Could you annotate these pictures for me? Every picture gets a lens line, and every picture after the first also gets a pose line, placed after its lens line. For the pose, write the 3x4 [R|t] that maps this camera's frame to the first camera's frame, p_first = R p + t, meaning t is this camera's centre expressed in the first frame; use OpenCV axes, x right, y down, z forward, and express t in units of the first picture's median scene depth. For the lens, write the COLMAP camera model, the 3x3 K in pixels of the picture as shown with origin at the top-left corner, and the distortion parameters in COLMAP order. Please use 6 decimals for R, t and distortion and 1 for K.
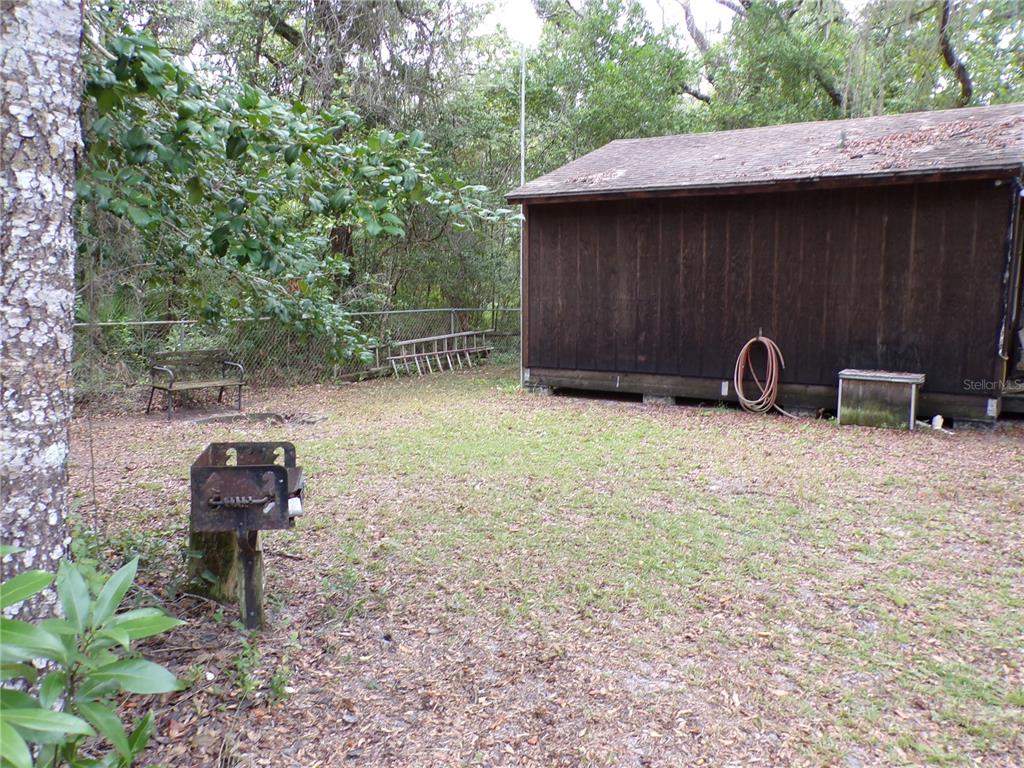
lens RADIAL K [[834.8, 0, 518.5], [0, 834.8, 386.2], [0, 0, 1]] dist [0.006406, 0.007721]
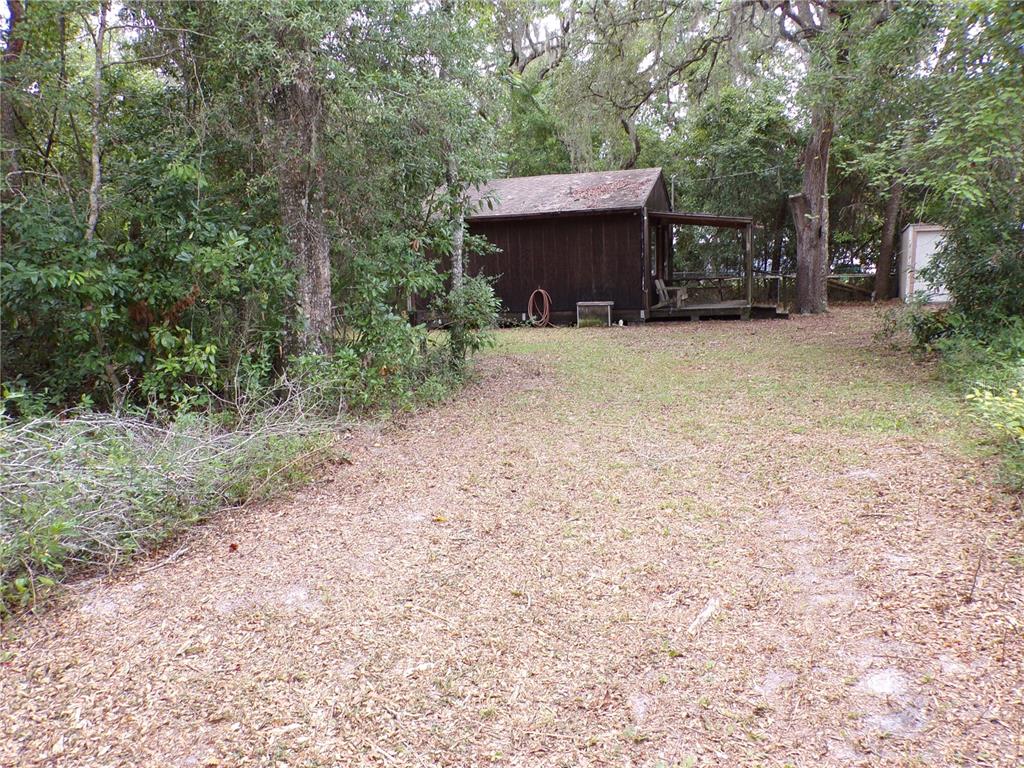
lens RADIAL K [[834.8, 0, 510.9], [0, 834.8, 380.5], [0, 0, 1]] dist [0.006406, 0.007721]
pose [[0.963814, -0.081660, 0.253758, -0.313381], [0.078702, 0.996660, 0.021805, 0.113939], [-0.254691, -0.001045, 0.967022, -0.953677]]
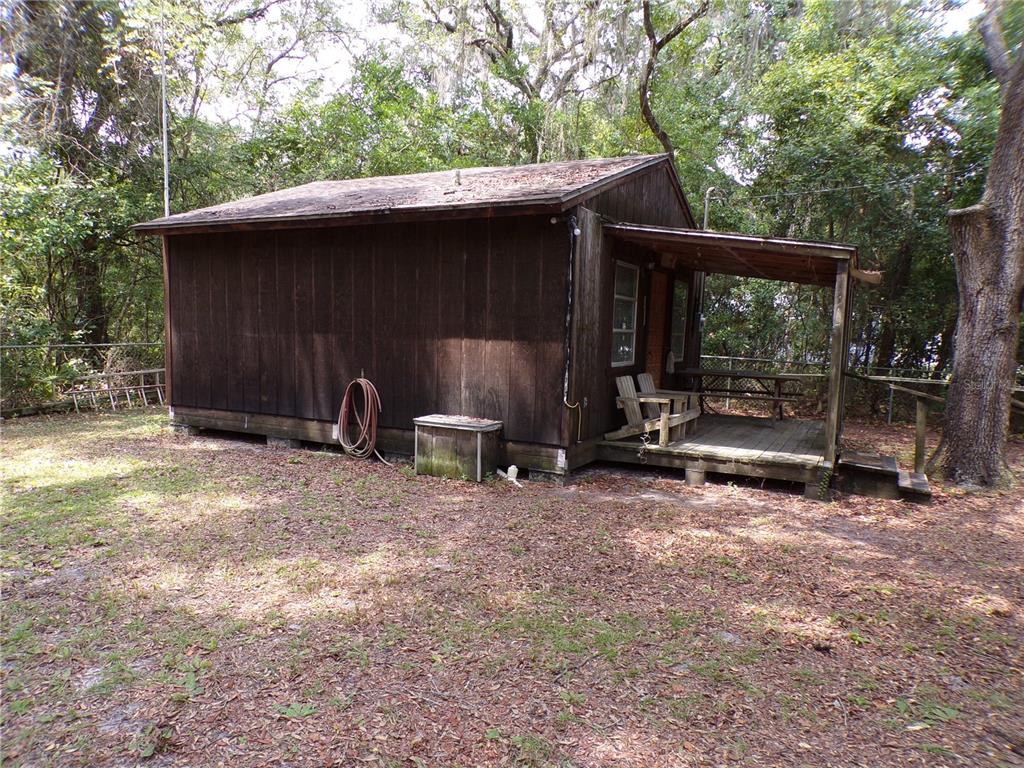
lens RADIAL K [[700.5, 0, 511.1], [0, 700.5, 384.3], [0, 0, 1]] dist [-0.016216, 0.022340]
pose [[0.995756, 0.010647, 0.091418, 0.397730], [-0.007489, 0.999366, -0.034815, -0.026893], [-0.091730, 0.033983, 0.995204, 0.200821]]
